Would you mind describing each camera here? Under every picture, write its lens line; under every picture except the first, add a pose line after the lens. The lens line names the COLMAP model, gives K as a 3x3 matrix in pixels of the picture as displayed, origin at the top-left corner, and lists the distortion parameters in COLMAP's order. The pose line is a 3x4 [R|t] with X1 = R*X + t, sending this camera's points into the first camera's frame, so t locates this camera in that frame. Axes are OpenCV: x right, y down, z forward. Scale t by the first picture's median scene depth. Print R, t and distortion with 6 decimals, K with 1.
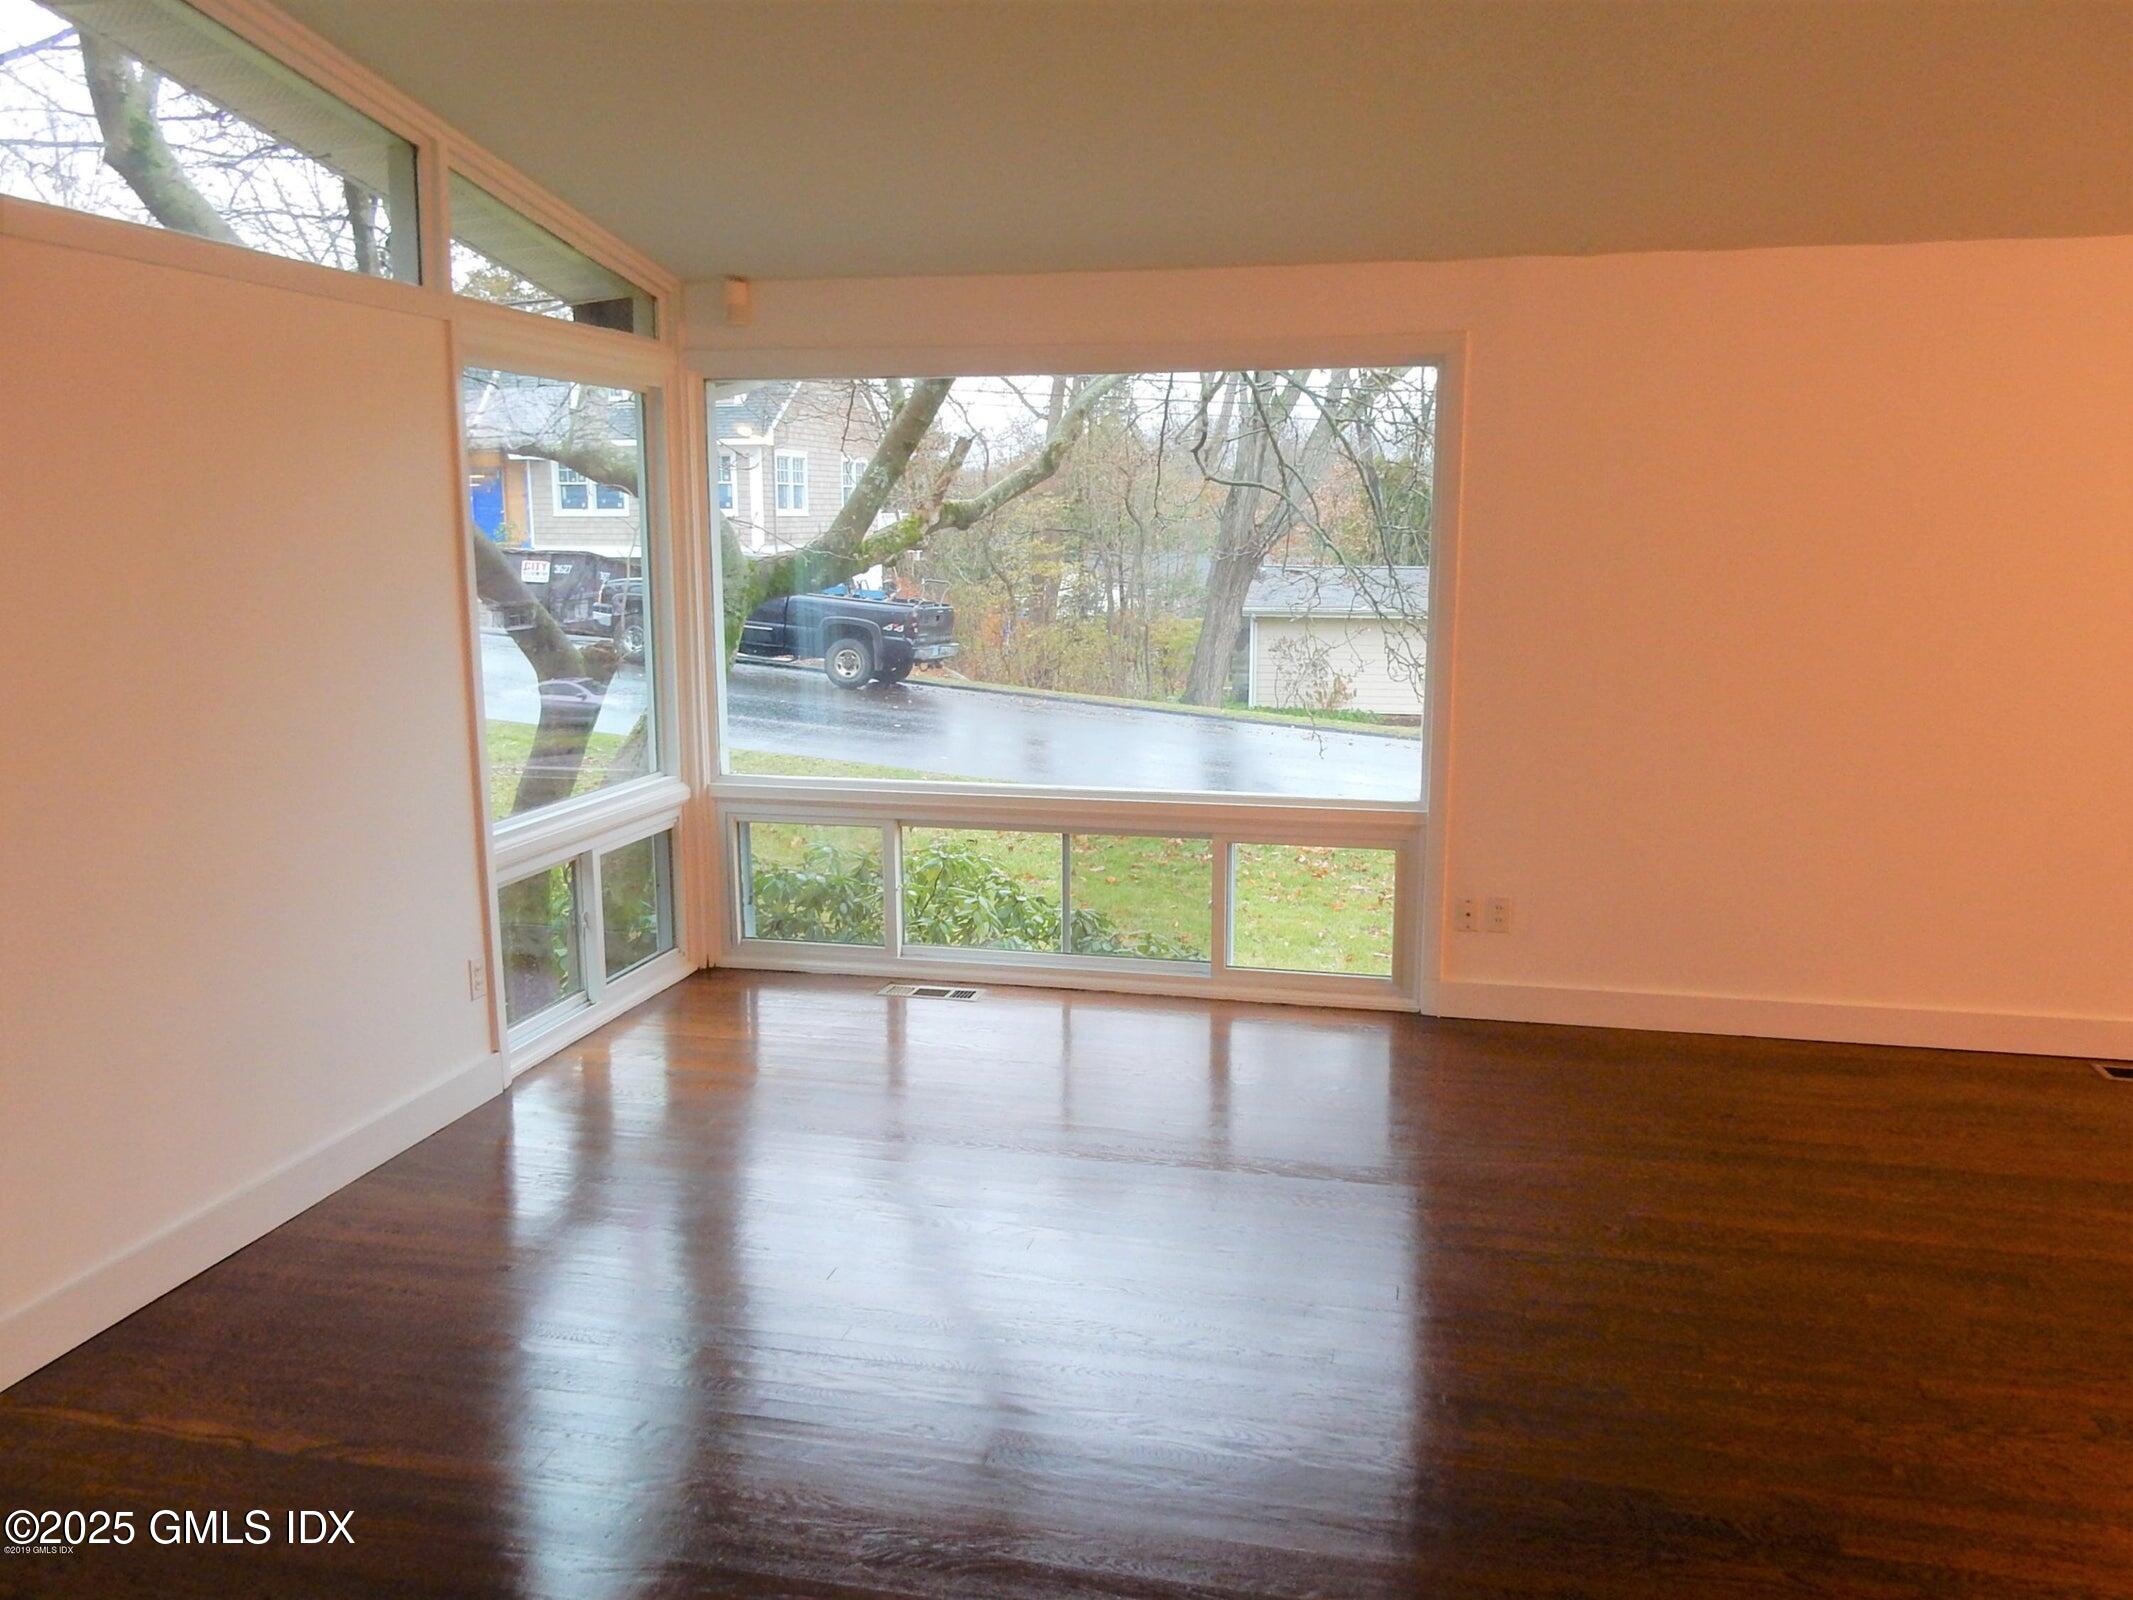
lens RADIAL K [[1672.3, 0, 1066.5], [0, 1672.3, 800.0], [0, 0, 1]] dist [-0.011583, -0.002546]
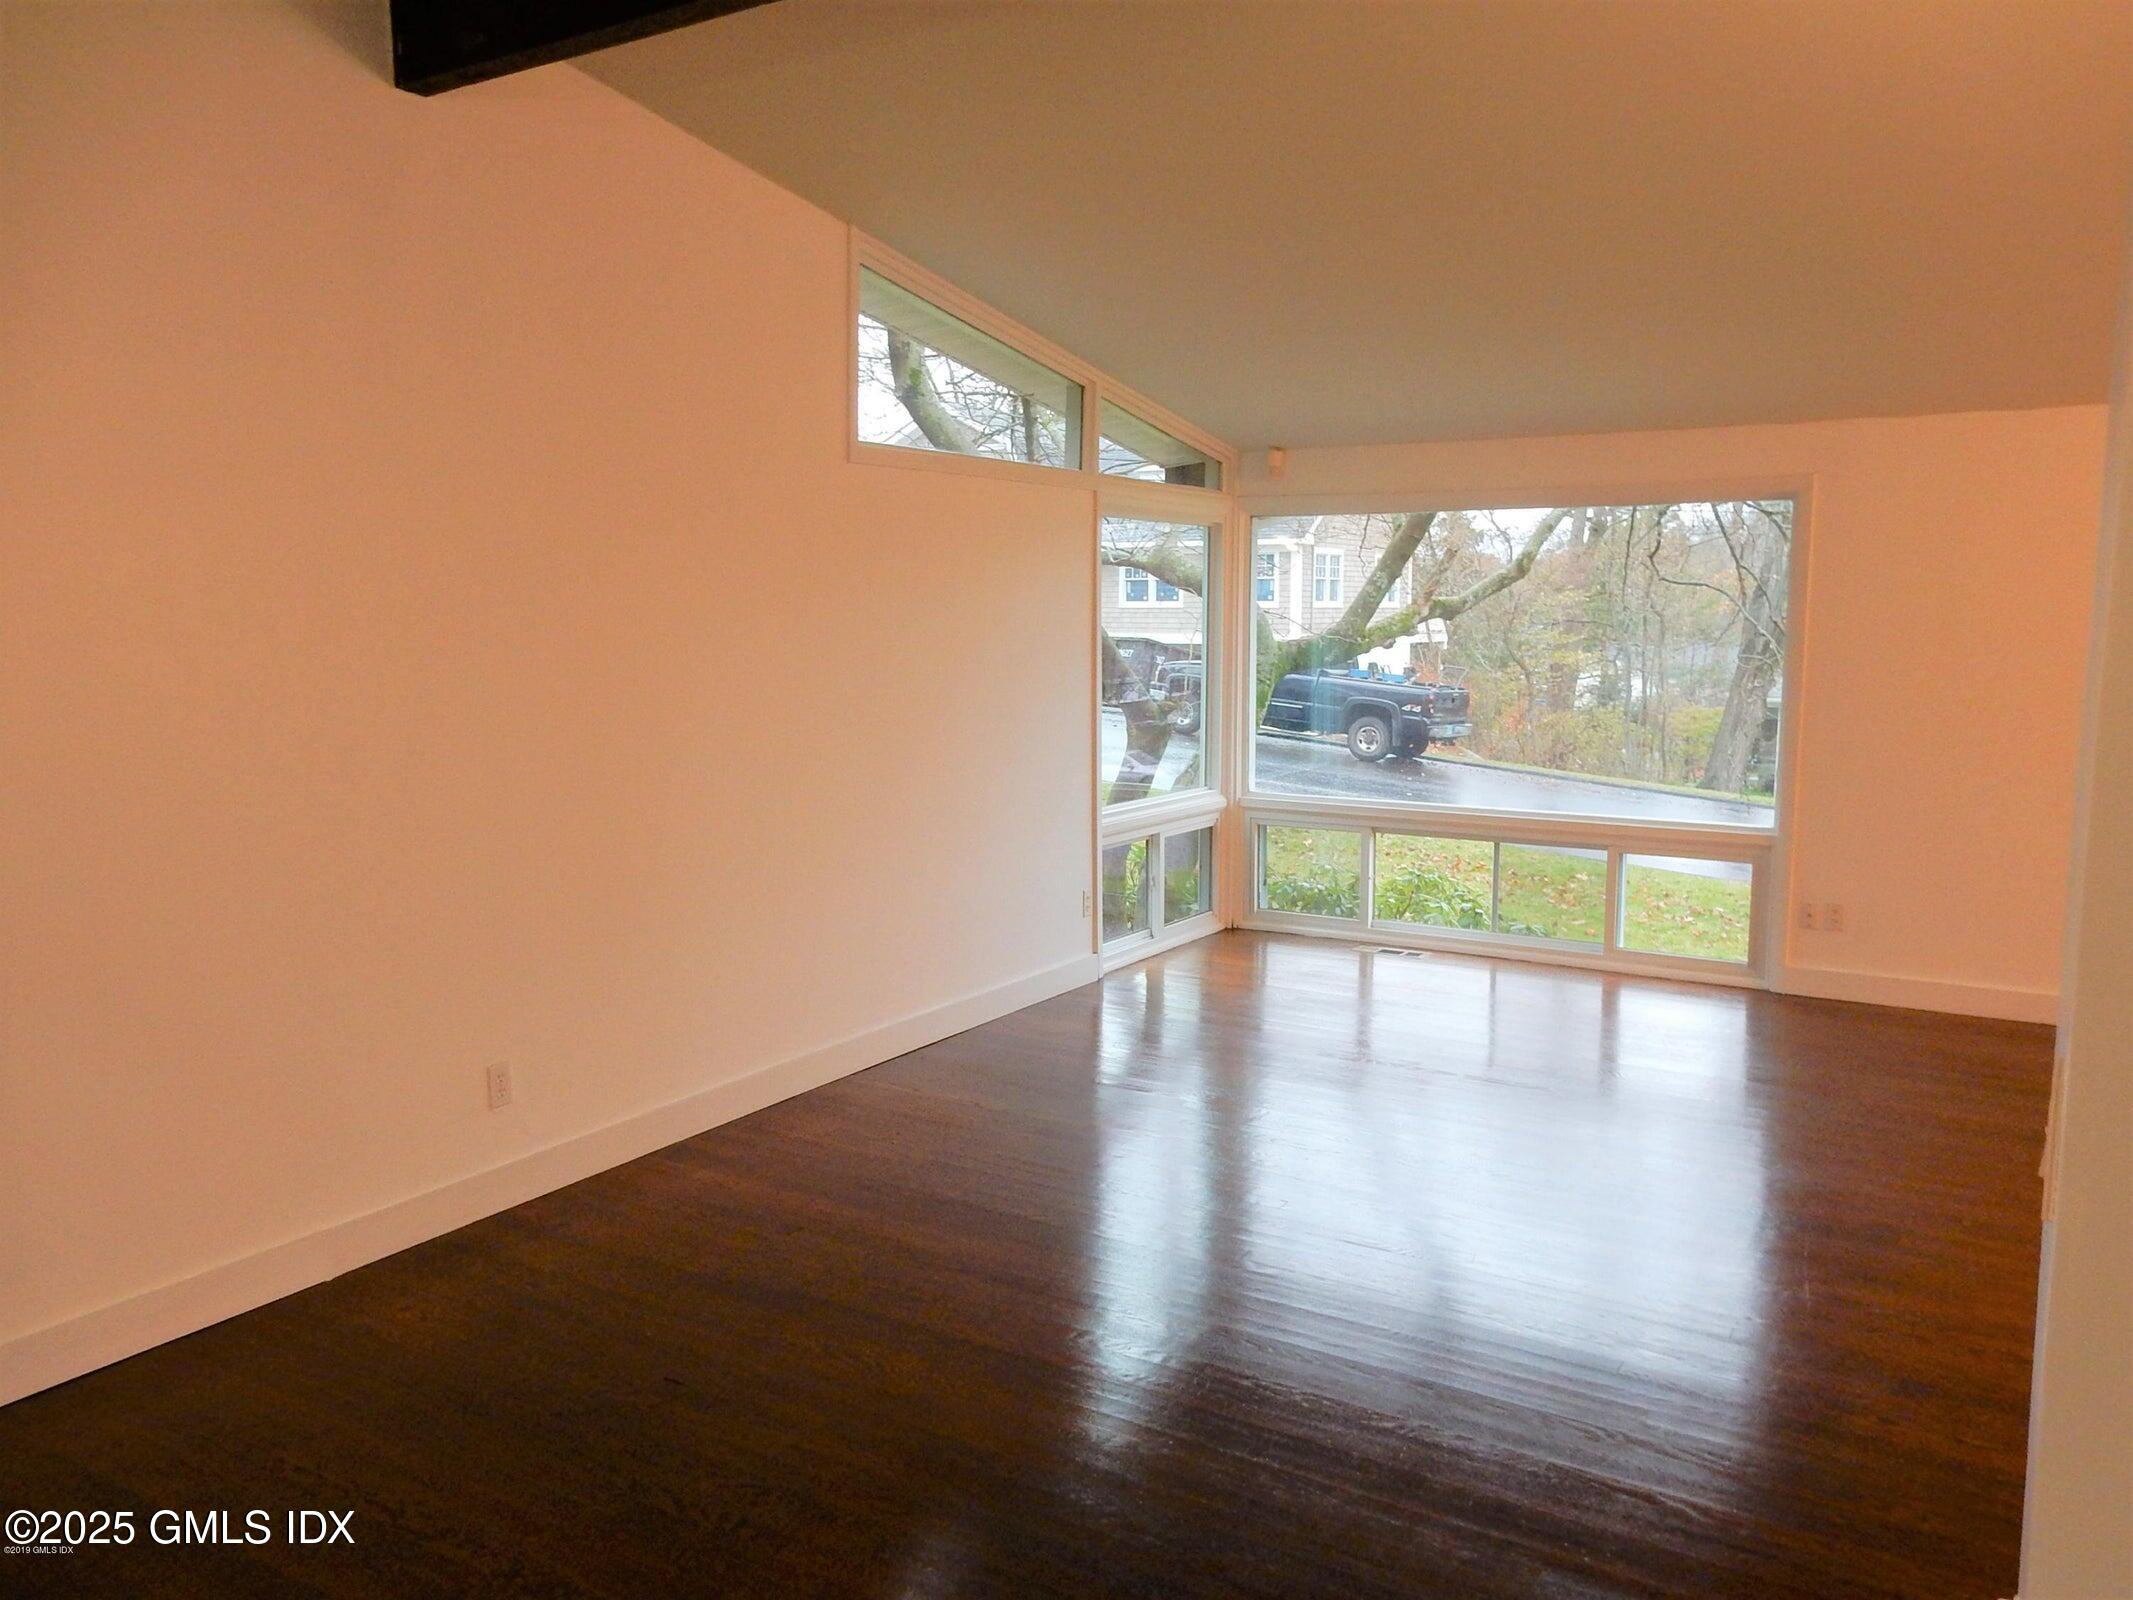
lens RADIAL K [[1568.4, 0, 1041.3], [0, 1568.4, 796.6], [0, 0, 1]] dist [-0.005100, -0.002037]
pose [[0.942308, 0.040164, -0.332330, 0.058708], [-0.056140, 0.997676, -0.038607, 0.042382], [0.330007, 0.055037, 0.942373, -0.262051]]
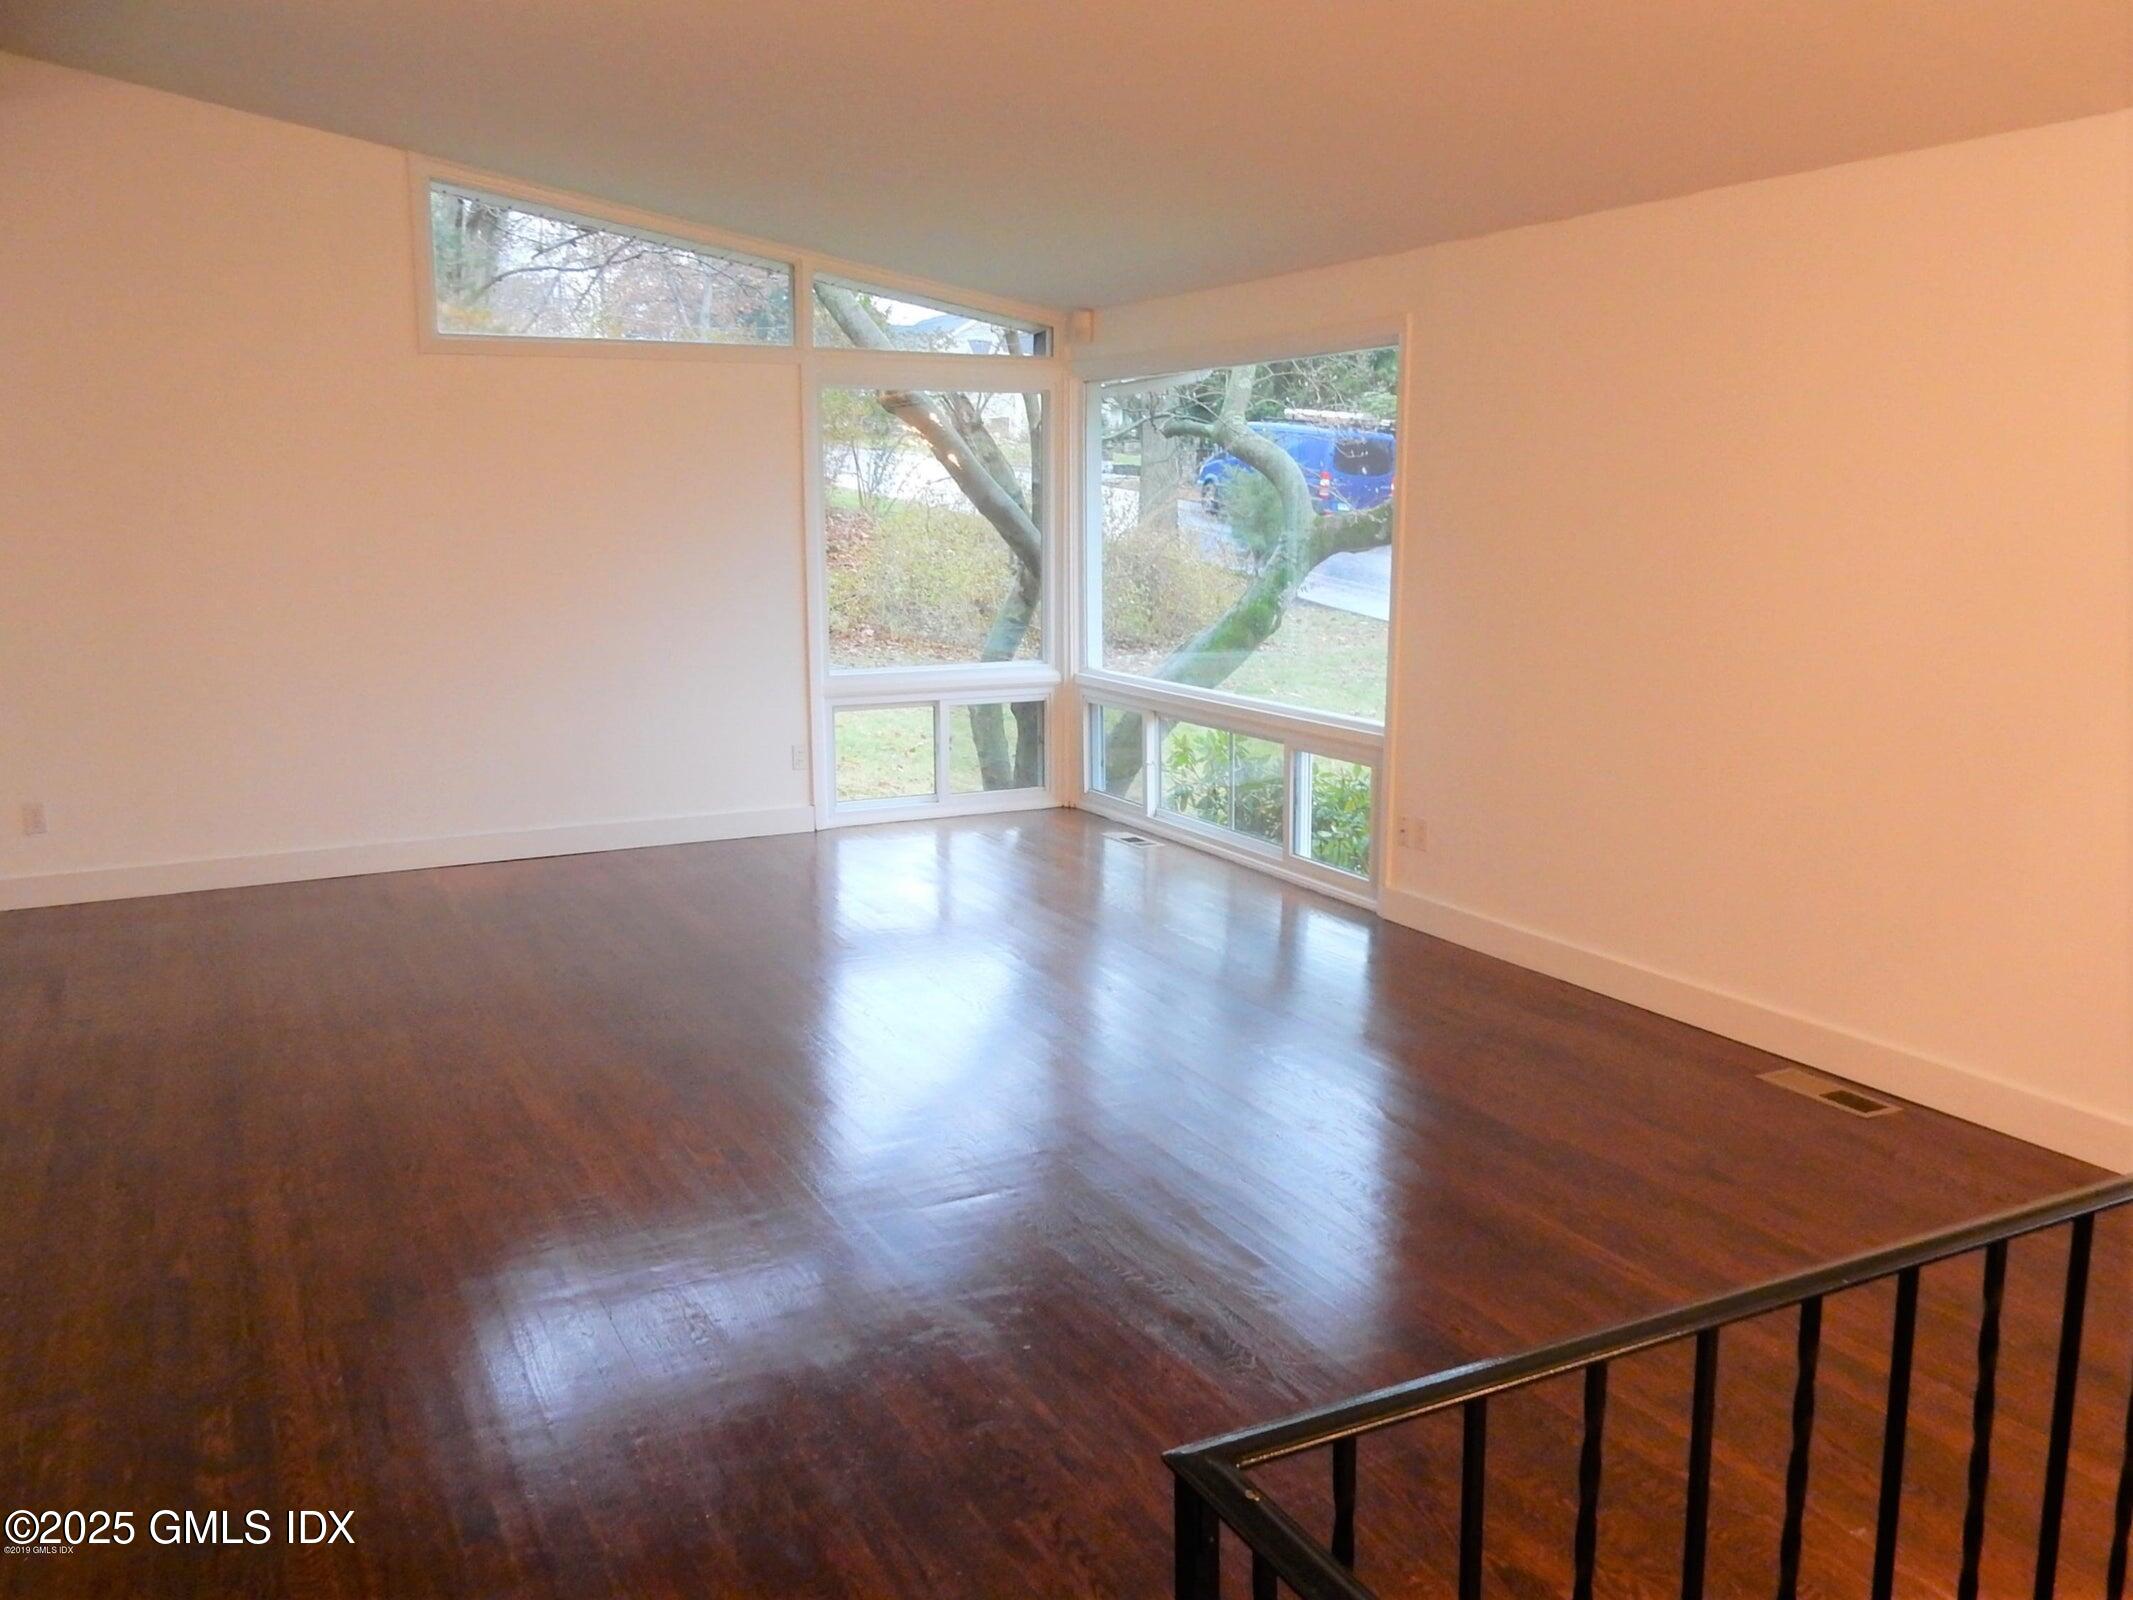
lens RADIAL K [[1672.3, 0, 1066.5], [0, 1672.3, 800.0], [0, 0, 1]] dist [-0.011583, -0.002546]
pose [[0.639690, 0.135908, -0.756522, 0.702782], [-0.125202, 0.989523, 0.071899, -0.003360], [0.758368, 0.048725, 0.650003, 0.076509]]
